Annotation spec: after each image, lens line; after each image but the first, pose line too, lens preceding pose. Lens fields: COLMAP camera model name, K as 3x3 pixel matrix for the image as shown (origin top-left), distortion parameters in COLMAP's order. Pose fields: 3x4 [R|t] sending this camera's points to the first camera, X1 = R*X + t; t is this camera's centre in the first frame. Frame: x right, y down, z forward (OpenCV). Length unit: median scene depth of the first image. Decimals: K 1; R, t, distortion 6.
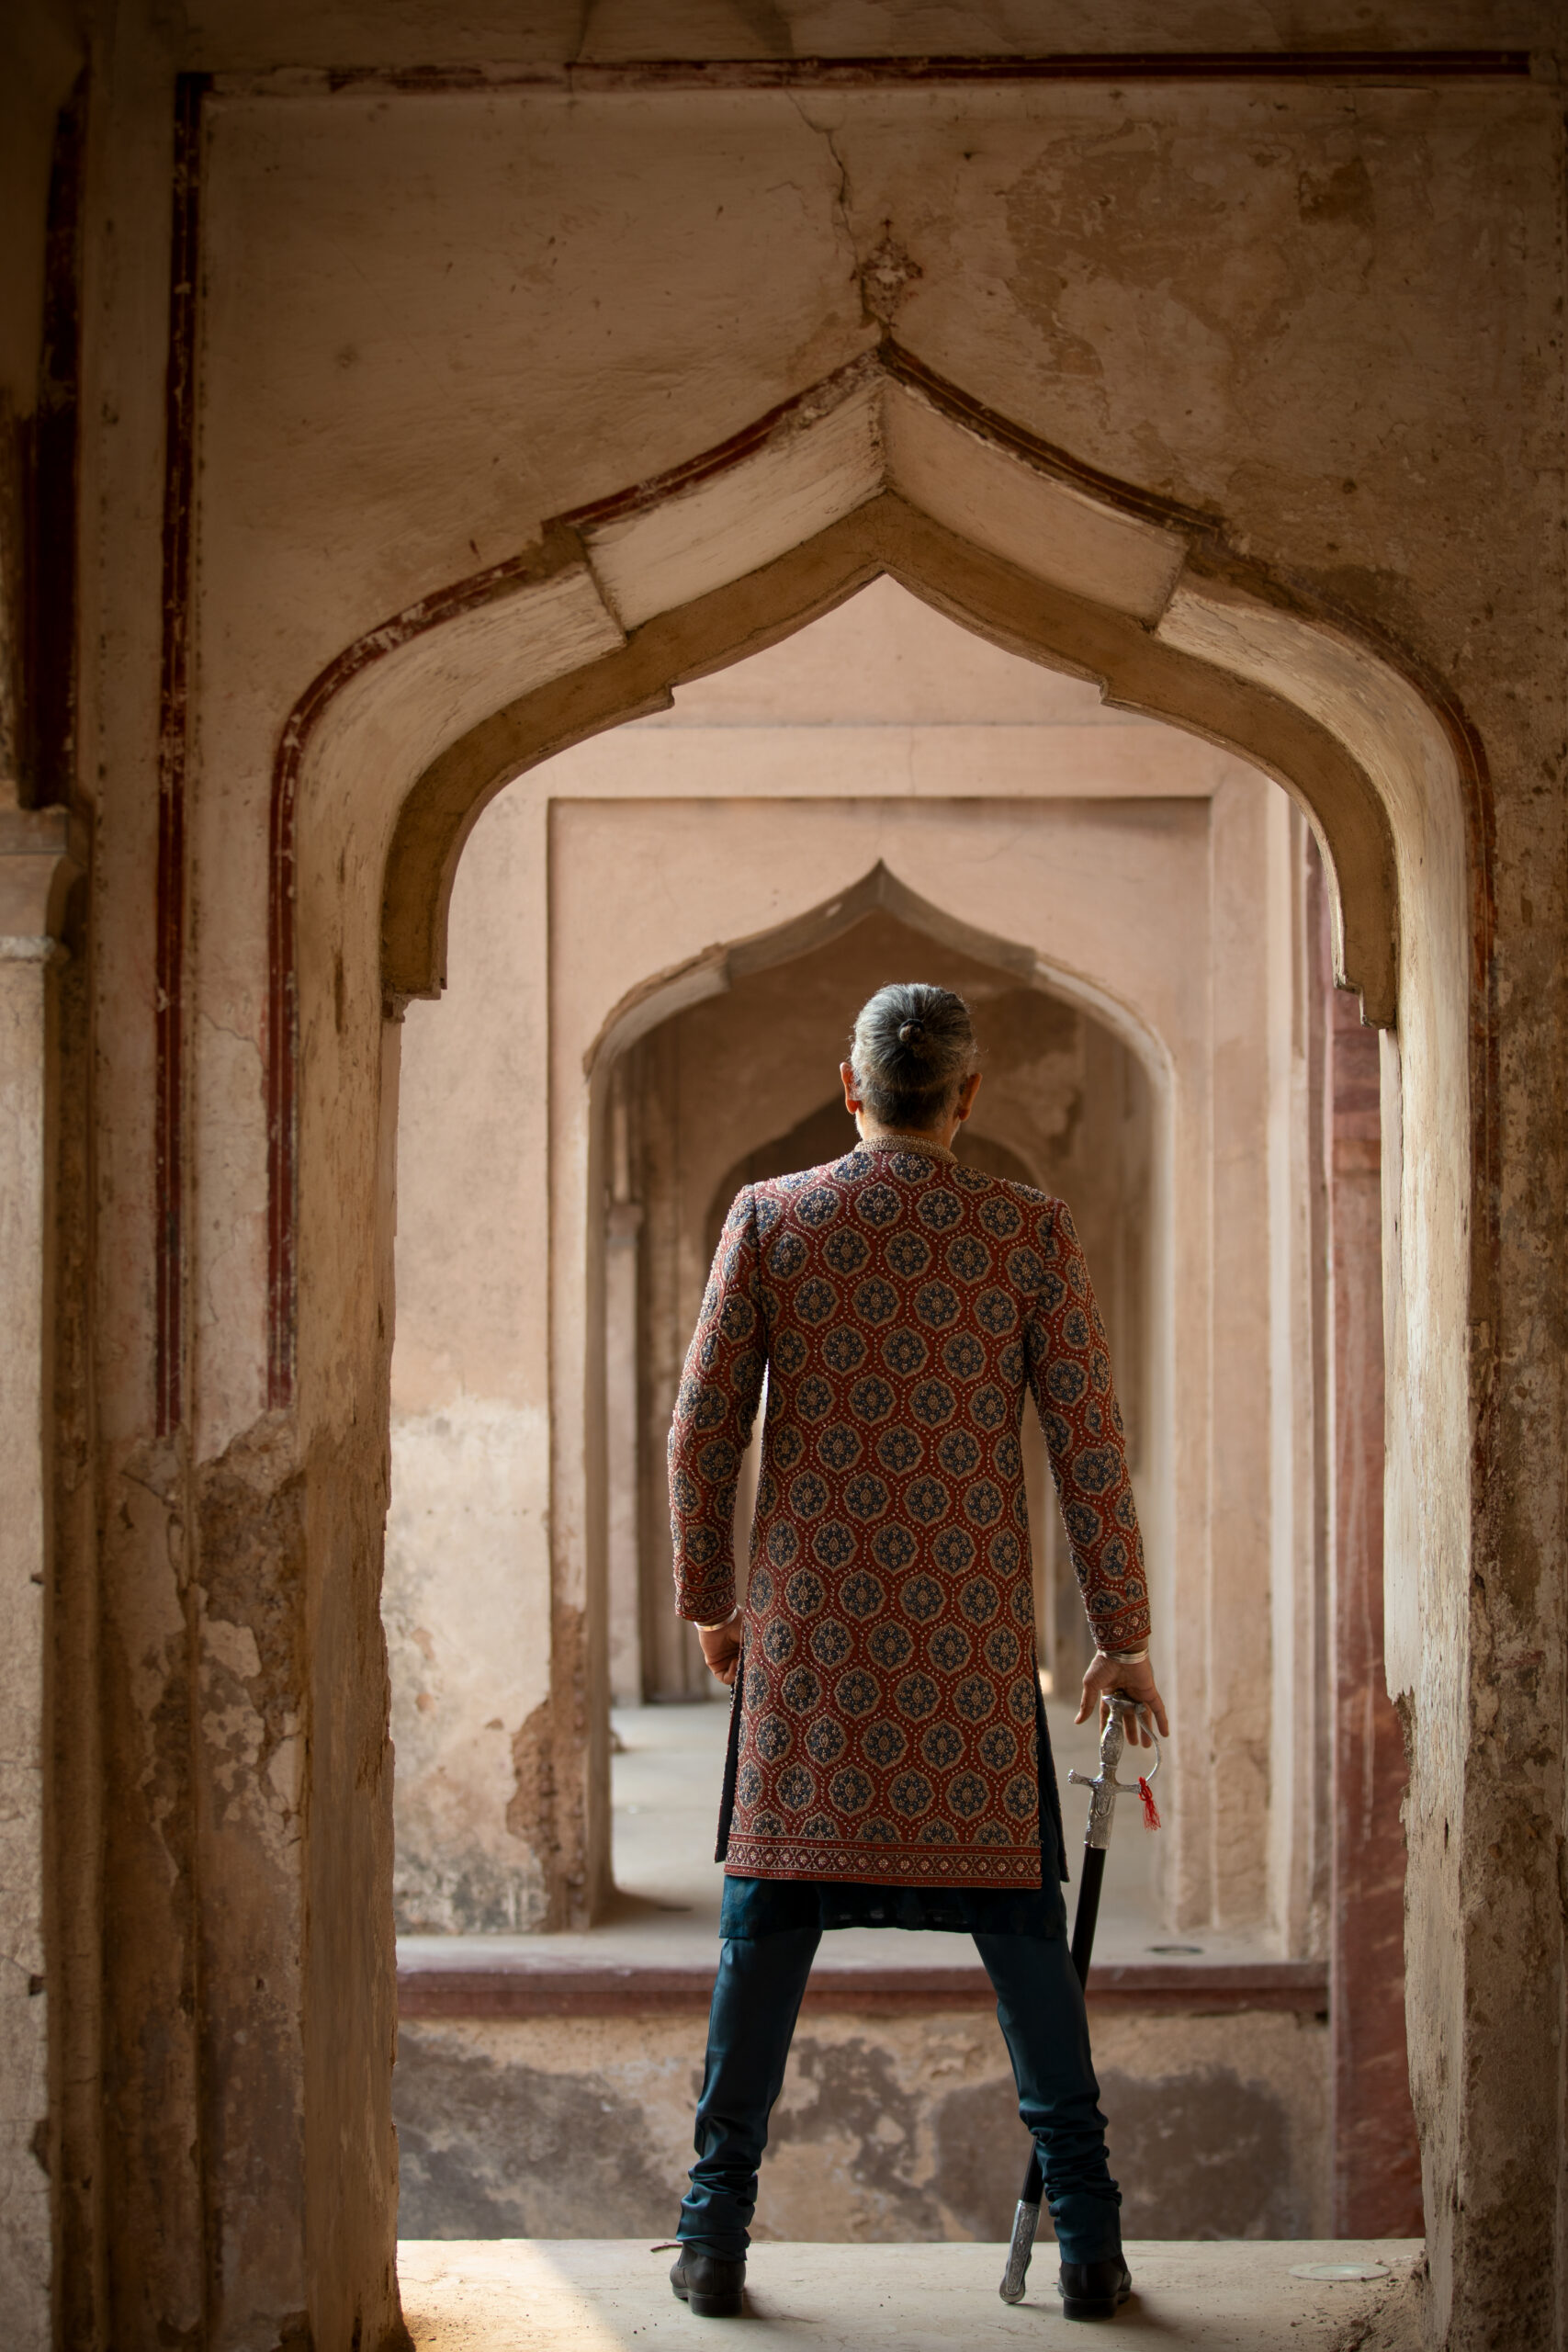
lens RADIAL K [[5500.8, 0, 770.1], [0, 5500.8, 1171.7], [0, 0, 1]] dist [-0.361311, 0.000000]
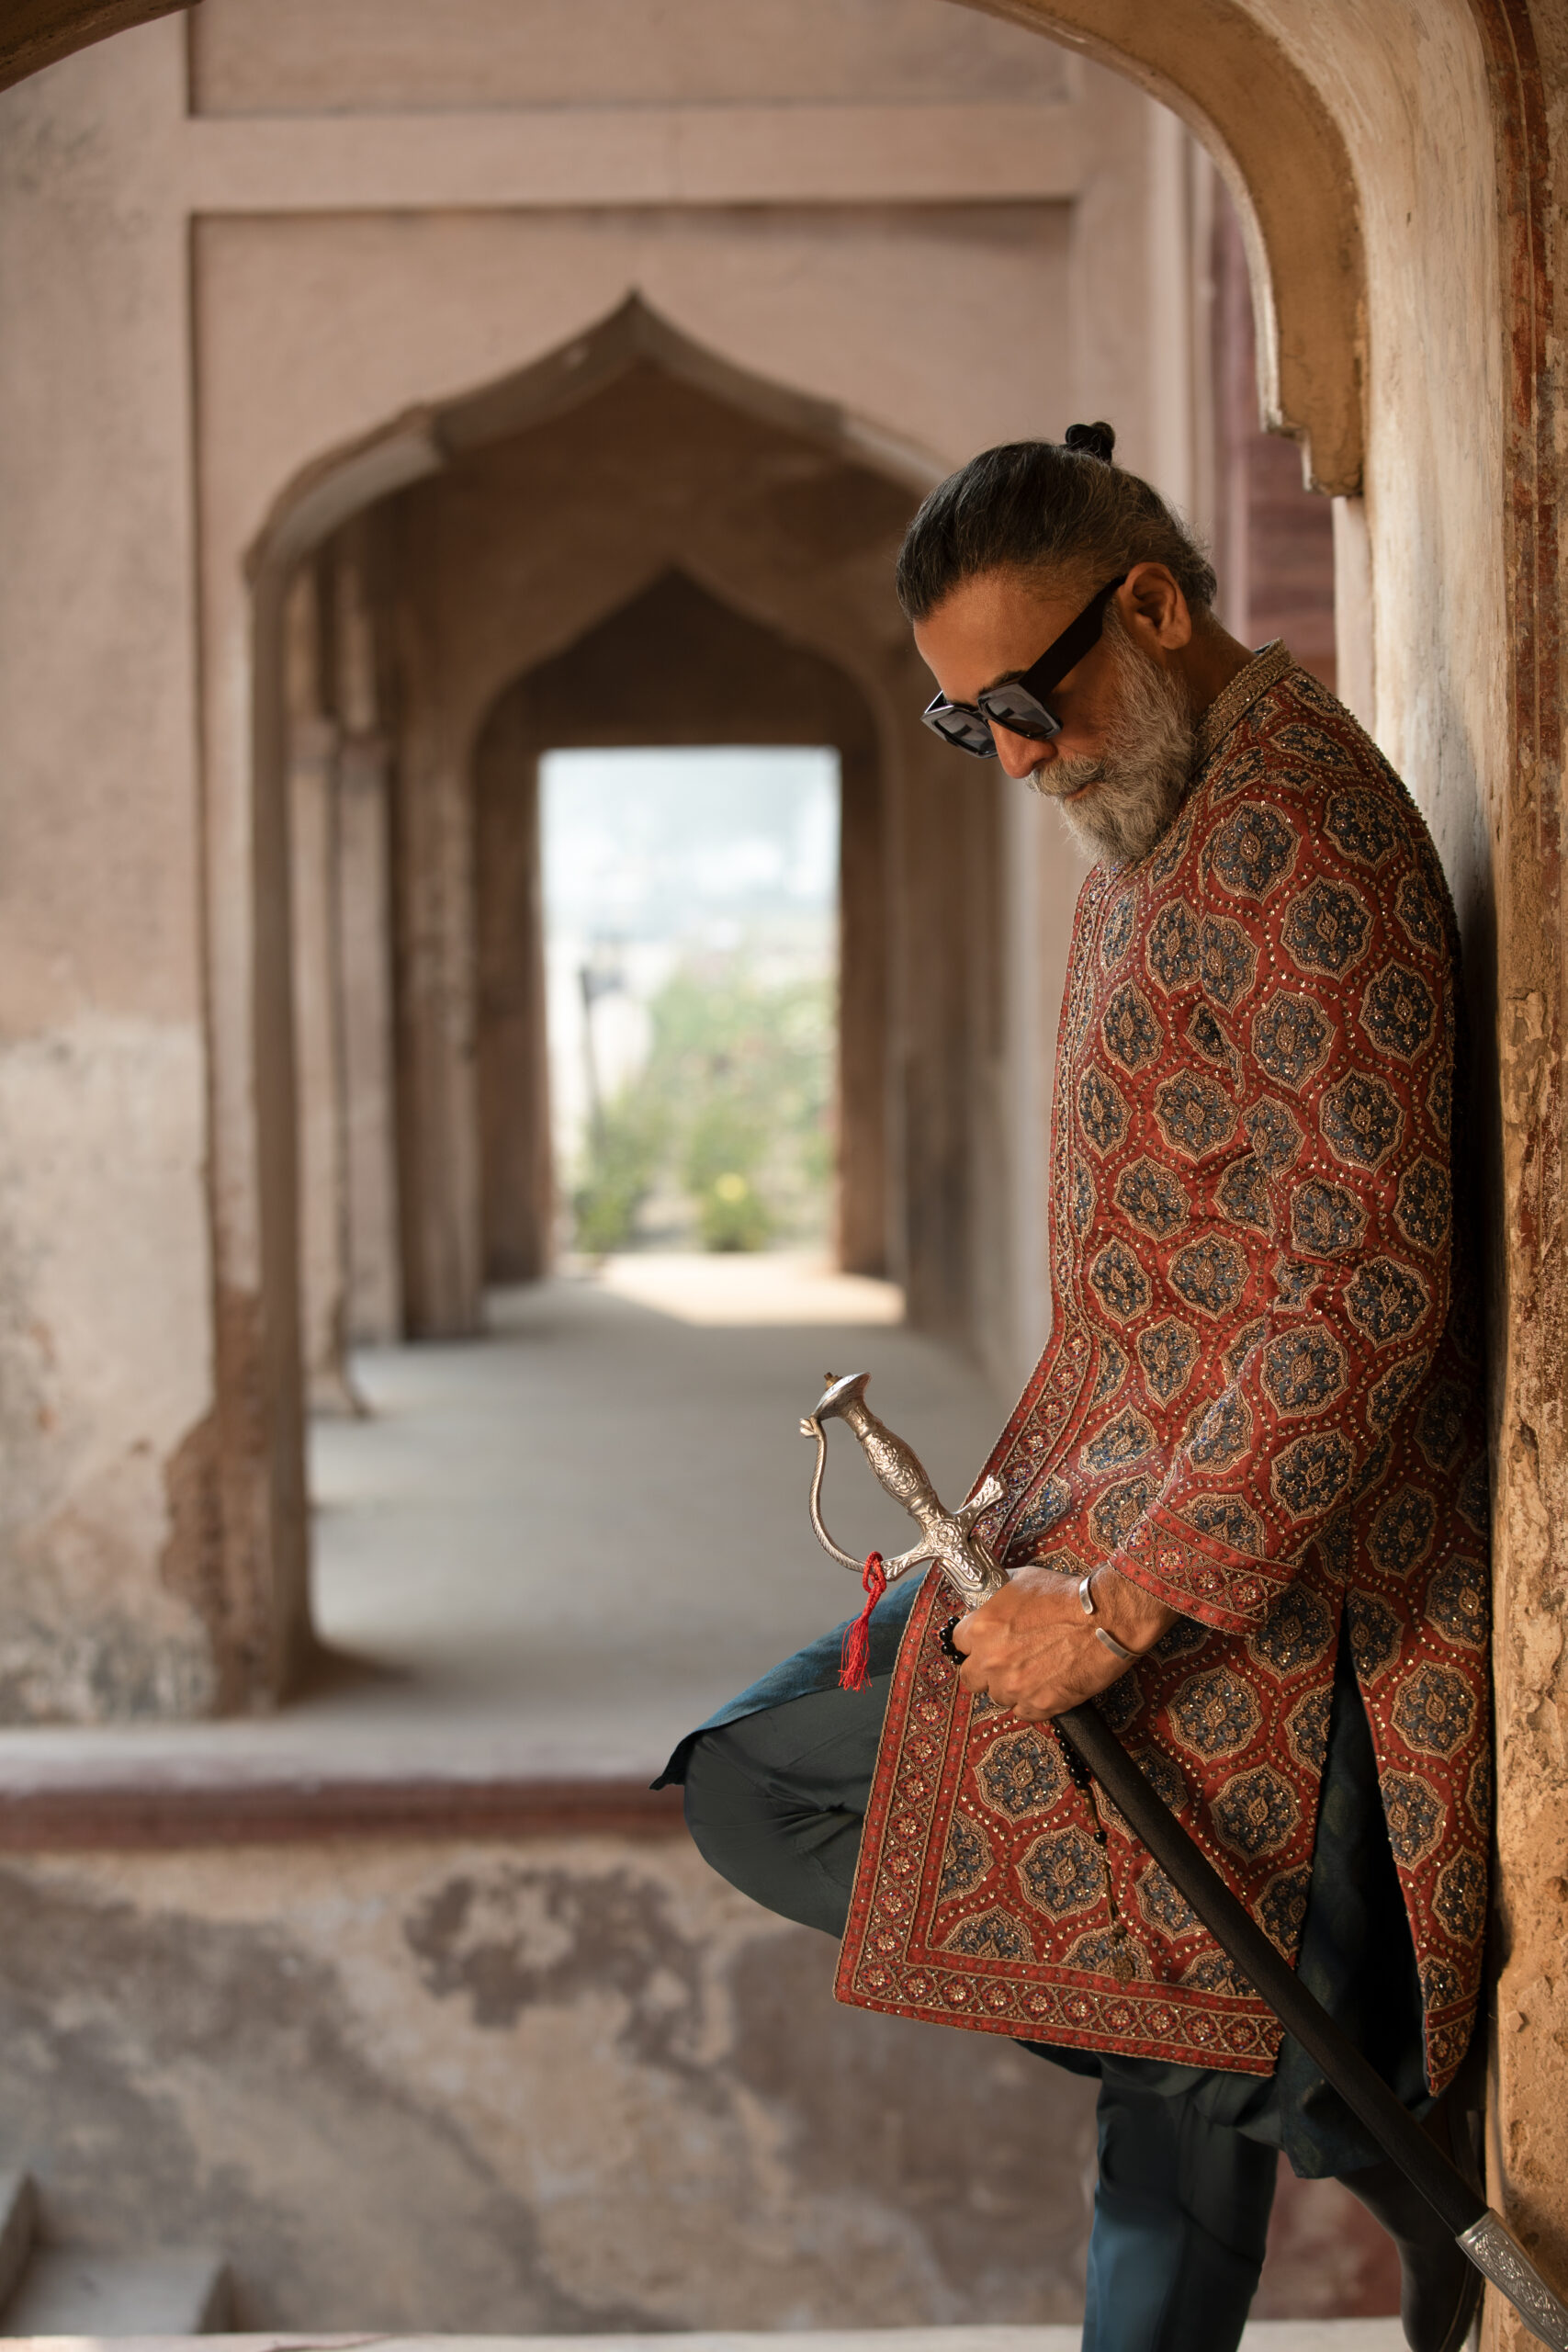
lens RADIAL K [[5500.8, 0, 802.8], [0, 5500.8, 1175.2], [0, 0, 1]] dist [-0.361311, 0.000000]
pose [[0.999577, -0.014650, 0.025109, 0.023419], [0.012265, 0.995624, 0.092641, -0.005100], [-0.026357, -0.092294, 0.995383, 0.260760]]
